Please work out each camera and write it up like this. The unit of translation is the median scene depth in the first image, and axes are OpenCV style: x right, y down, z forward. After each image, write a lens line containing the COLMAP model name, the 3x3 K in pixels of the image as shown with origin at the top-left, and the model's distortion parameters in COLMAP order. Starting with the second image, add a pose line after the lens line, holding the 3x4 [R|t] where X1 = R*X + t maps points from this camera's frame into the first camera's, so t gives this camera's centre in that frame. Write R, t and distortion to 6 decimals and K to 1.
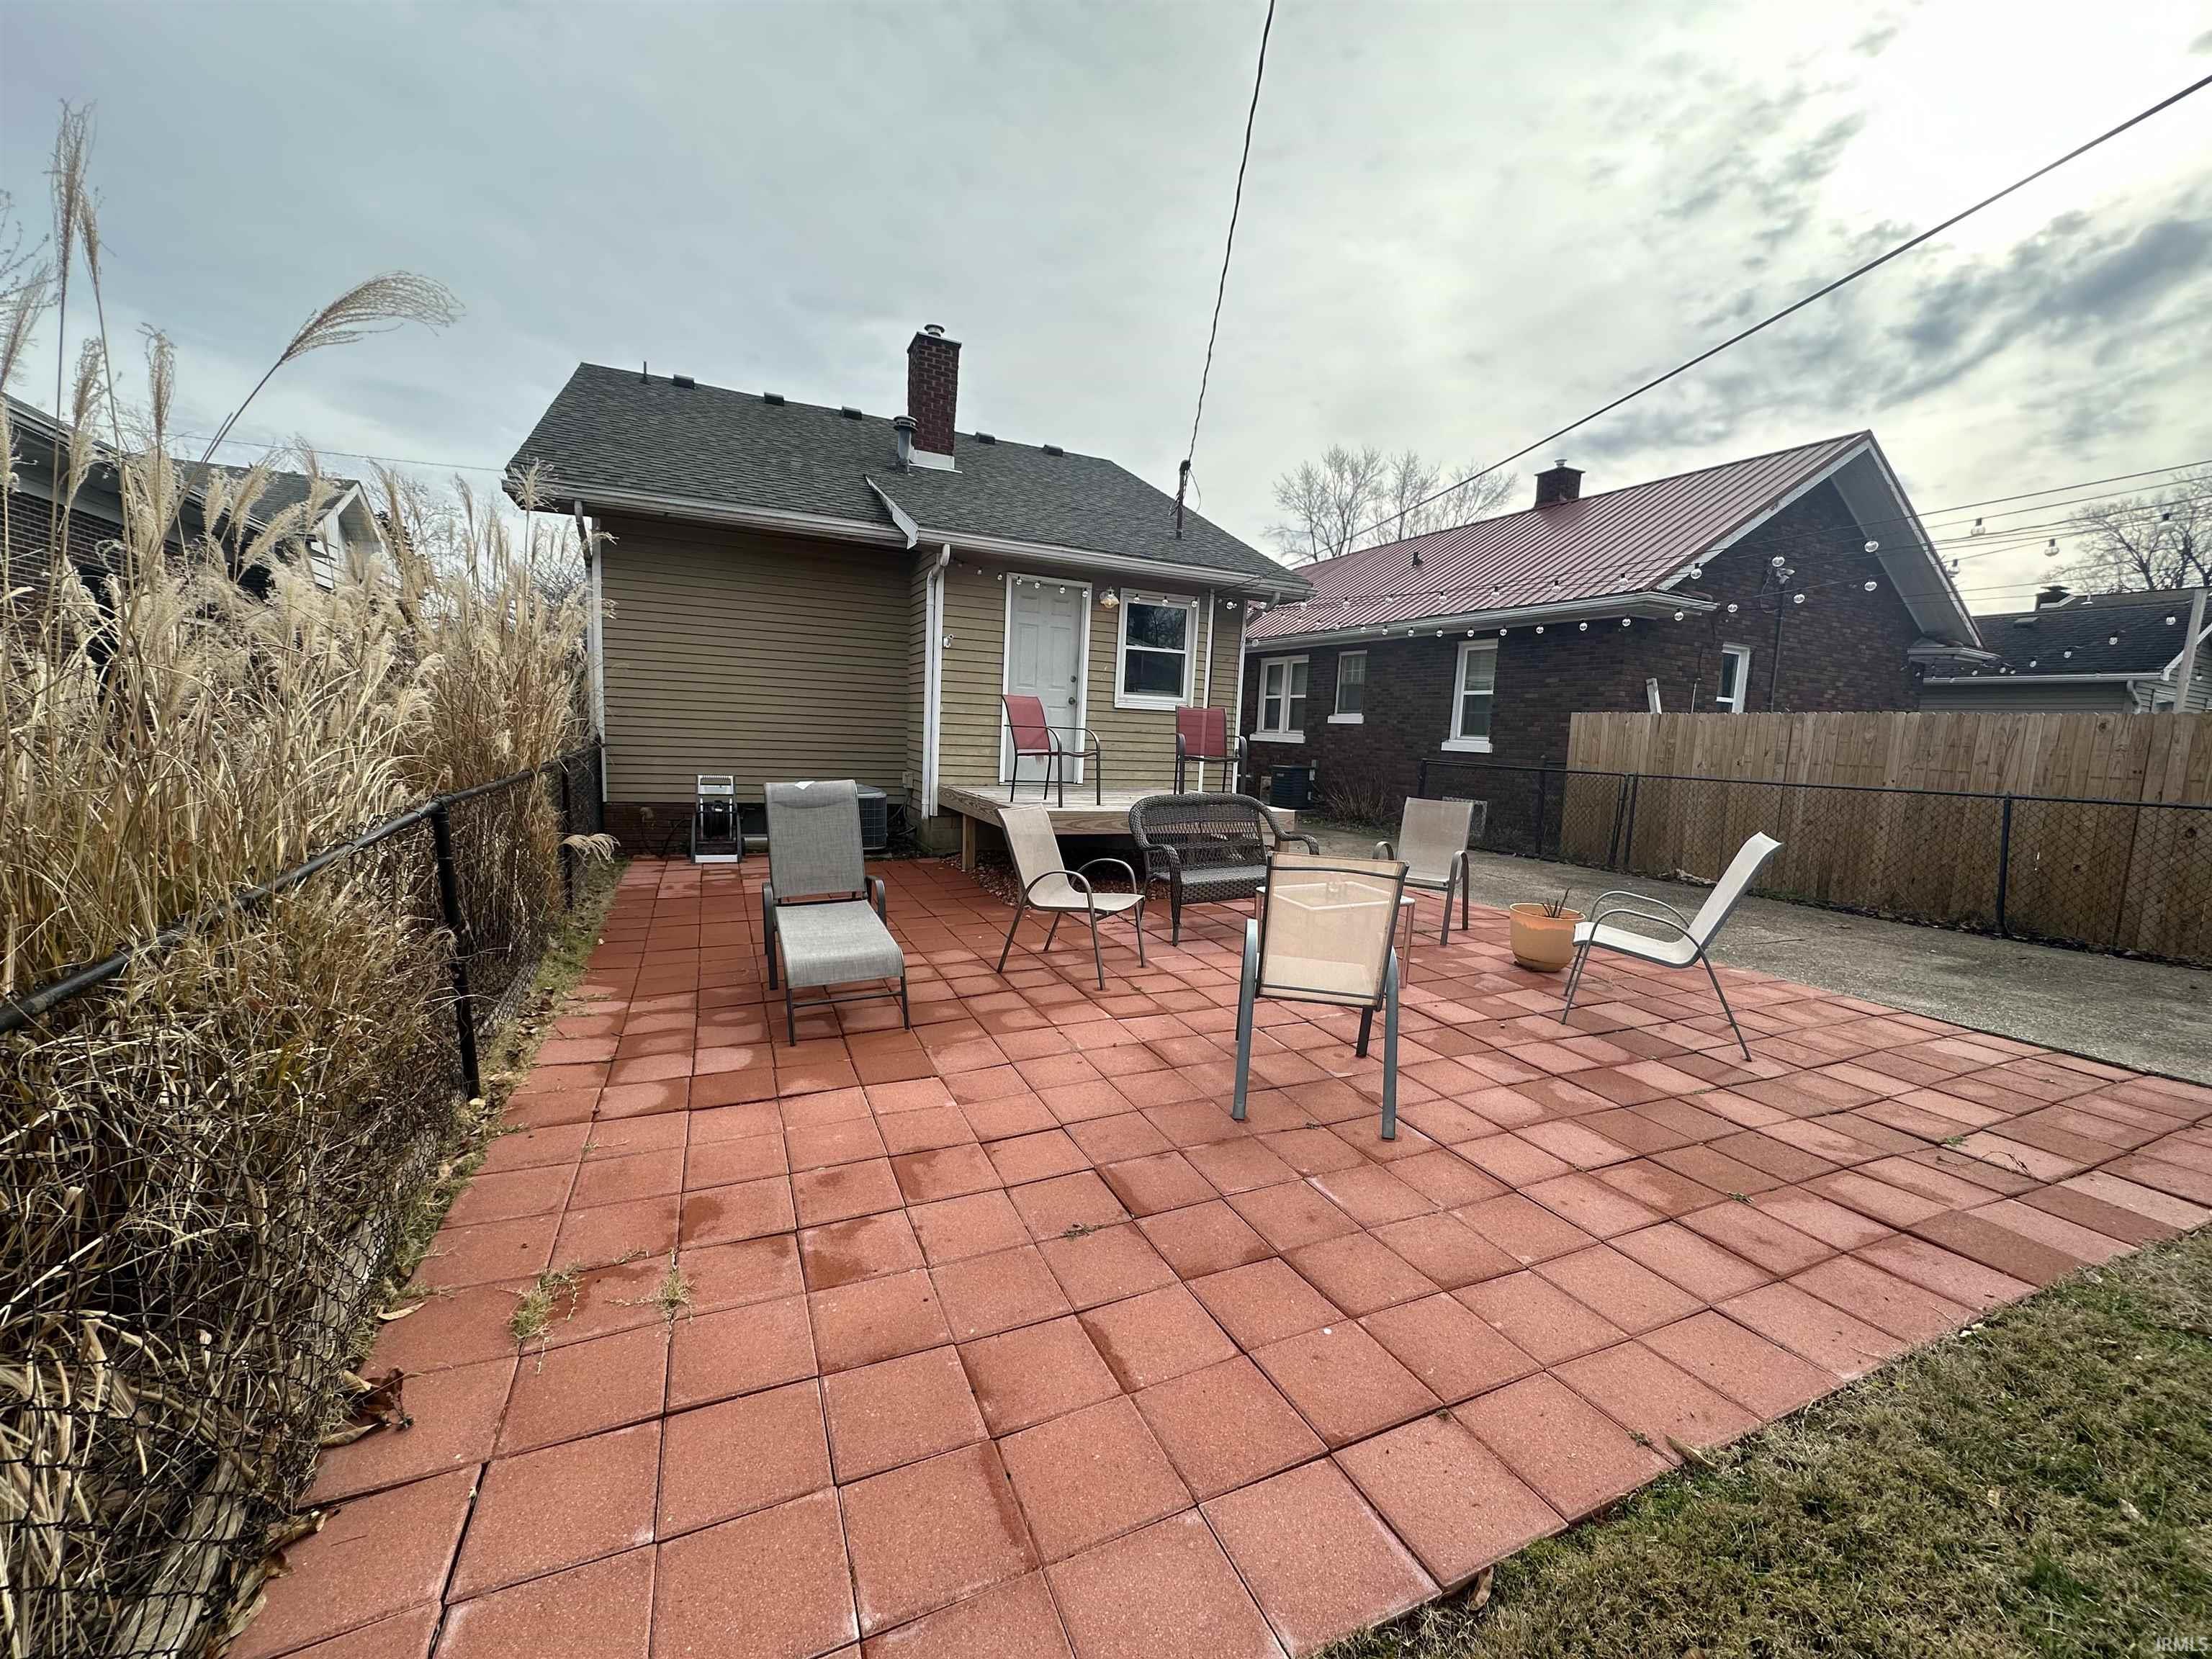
lens RADIAL K [[880.5, 0, 1112.6], [0, 880.5, 836.8], [0, 0, 1]] dist [-0.002651, 0.000162]
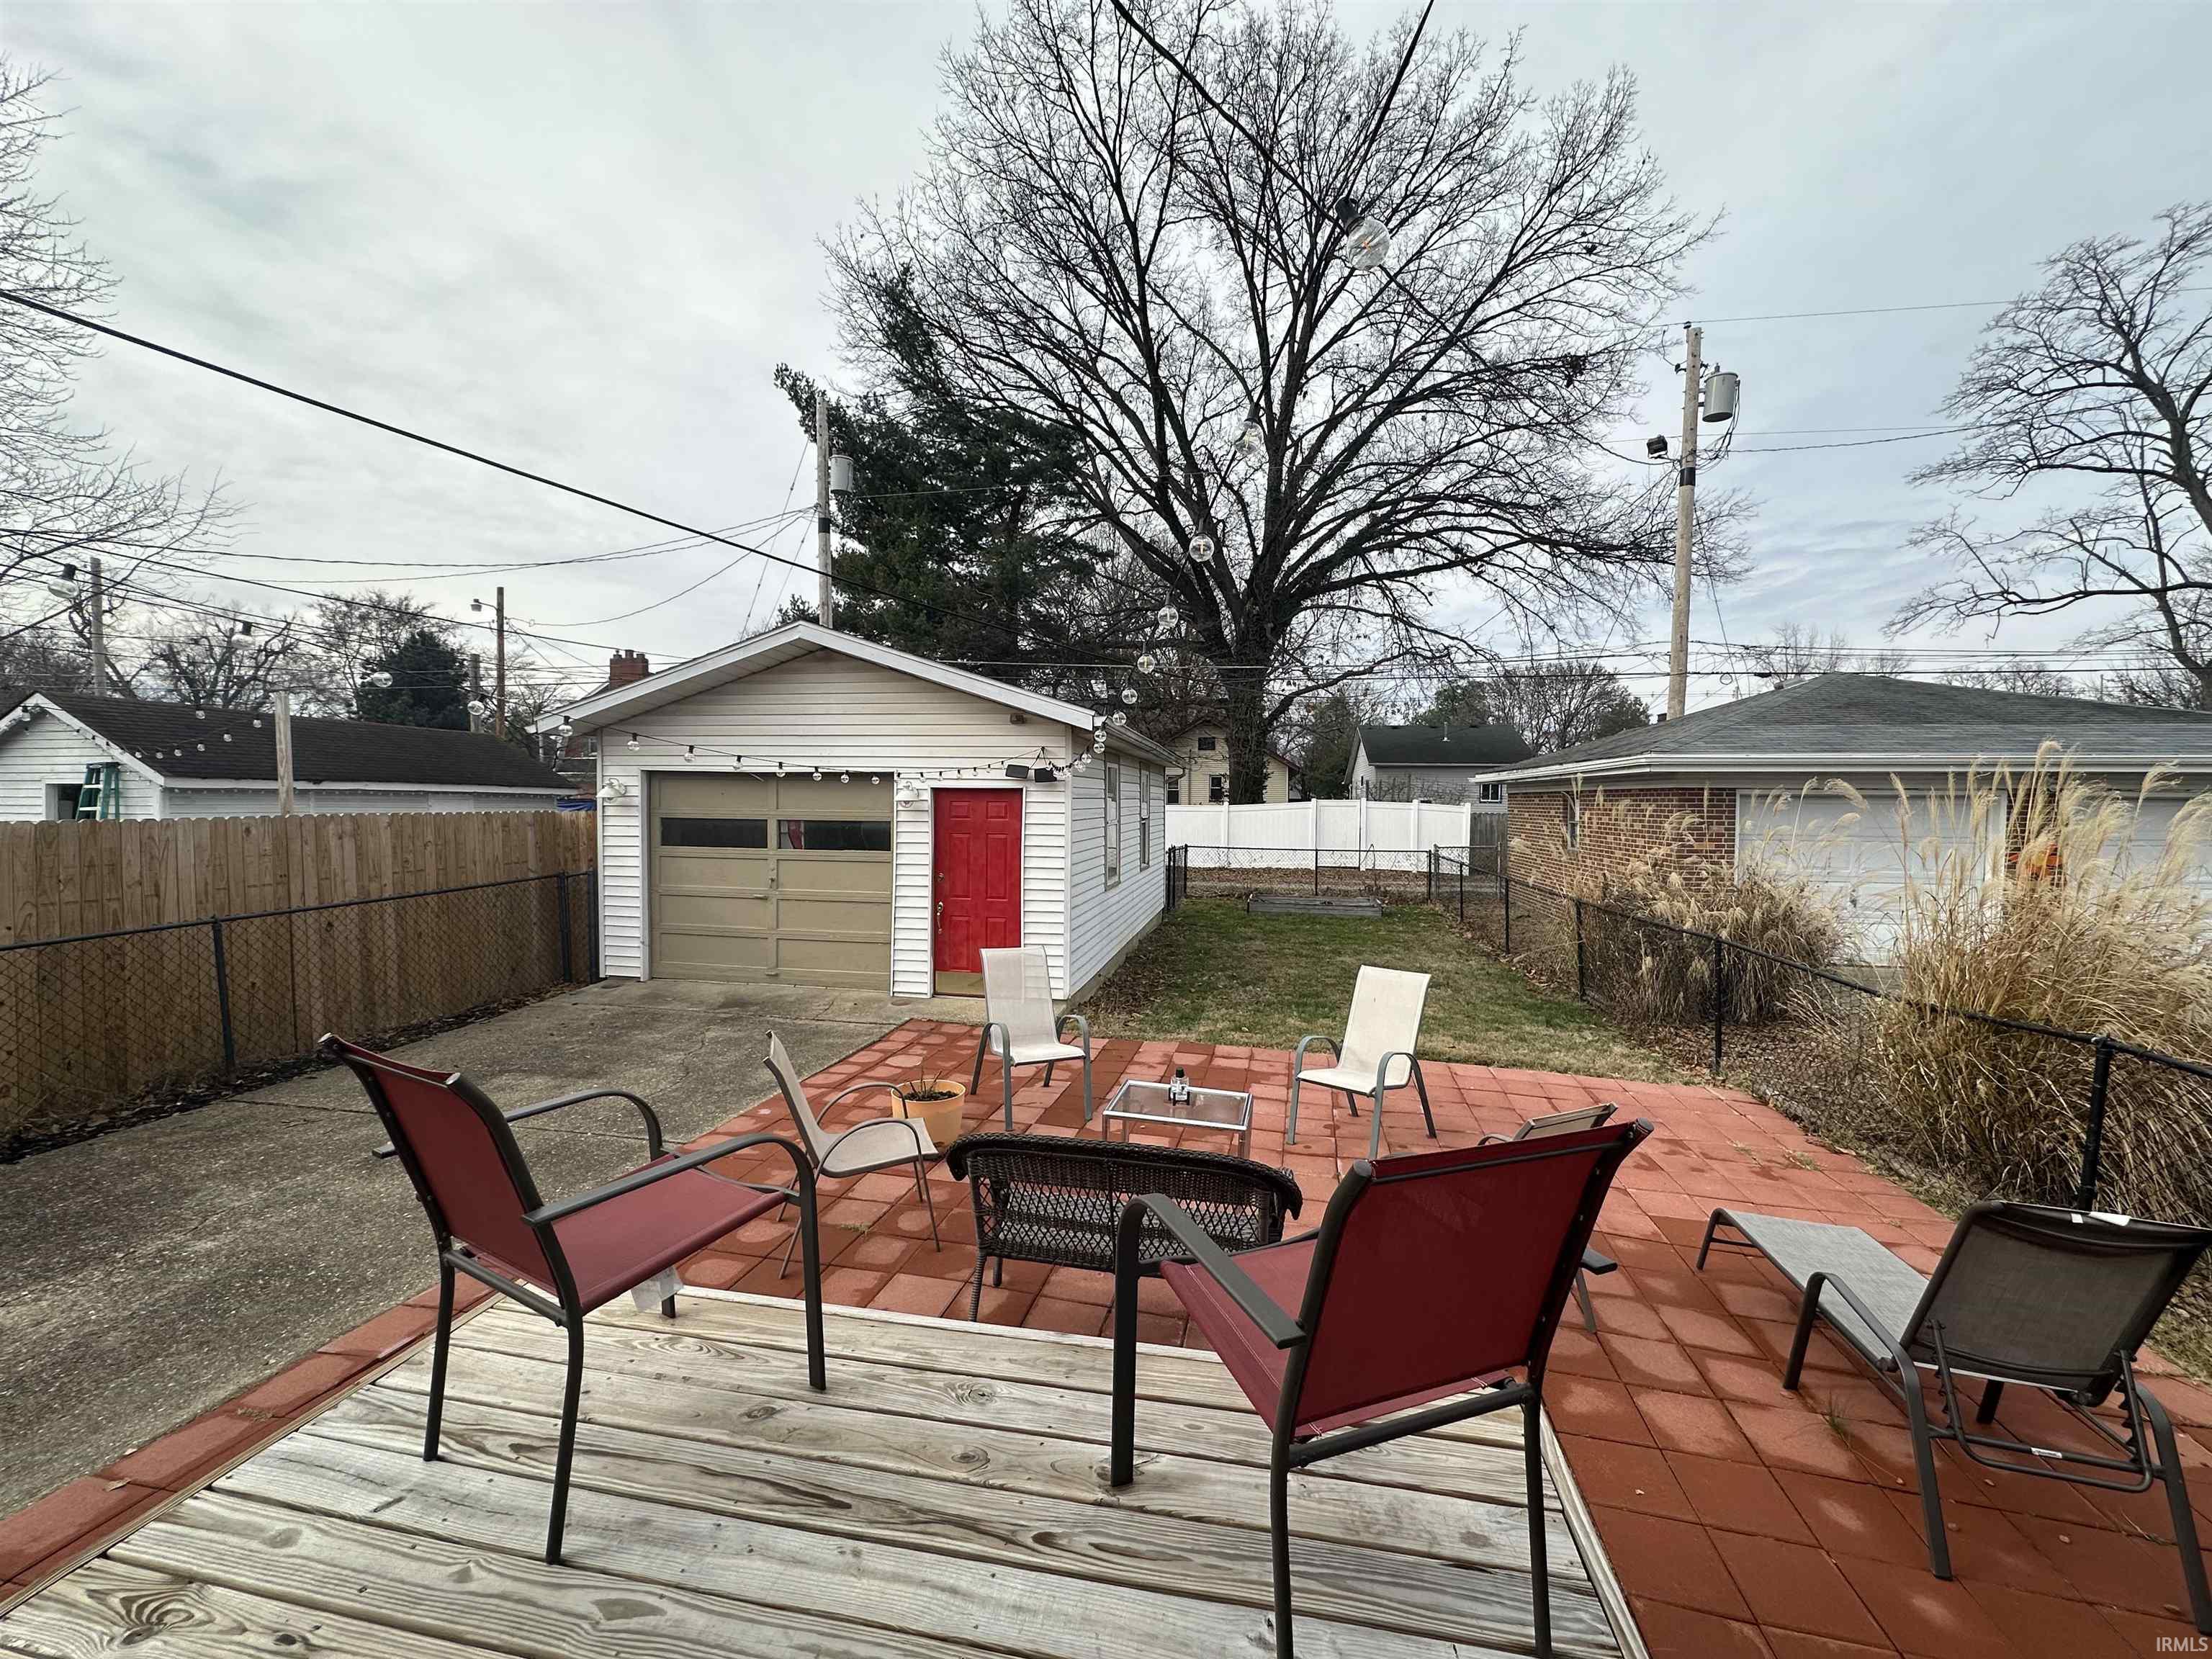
lens RADIAL K [[880.5, 0, 1105.9], [0, 880.5, 830.2], [0, 0, 1]] dist [-0.002651, 0.000162]
pose [[-0.804398, -0.072281, 0.589677, -0.233490], [0.028544, 0.986723, 0.159887, -0.419674], [-0.593405, 0.145444, -0.791654, 2.016813]]
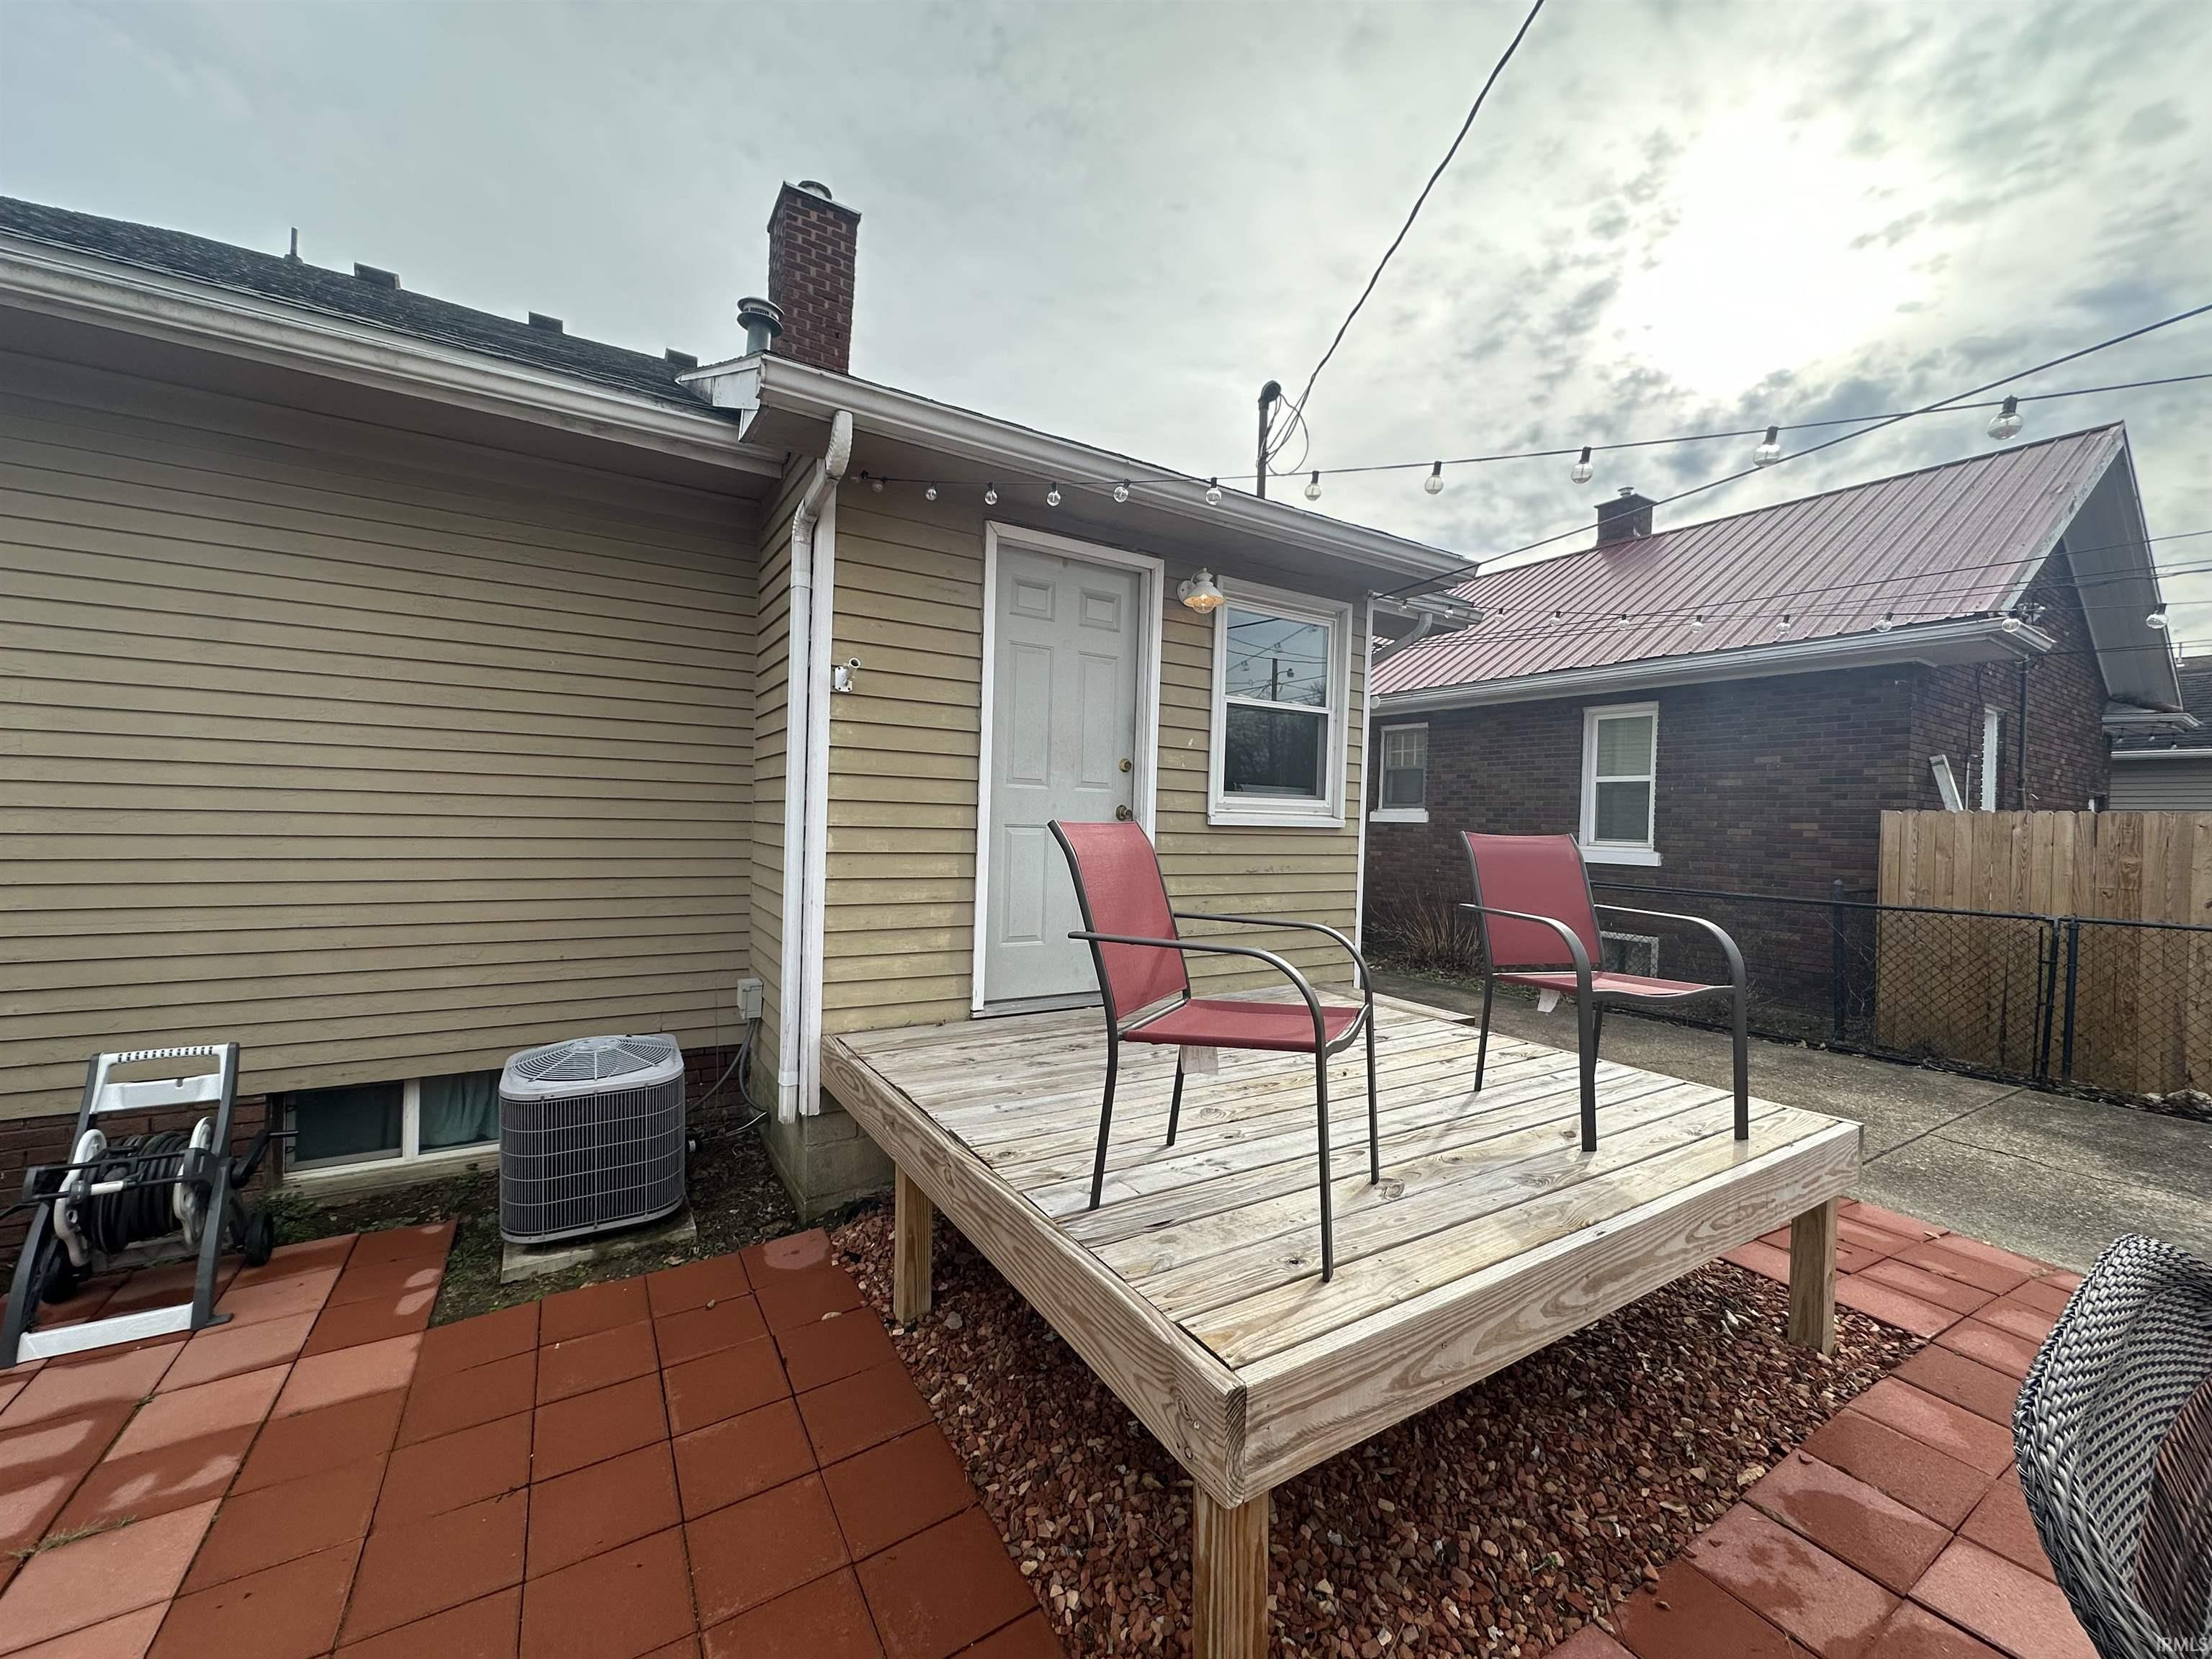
lens RADIAL K [[880.5, 0, 1100.5], [0, 880.5, 815.1], [0, 0, 1]] dist [-0.002651, 0.000162]
pose [[0.991961, -0.017321, 0.125354, -0.261312], [0.032056, 0.992673, -0.116506, -0.224954], [-0.122417, 0.119588, 0.985248, 1.233097]]
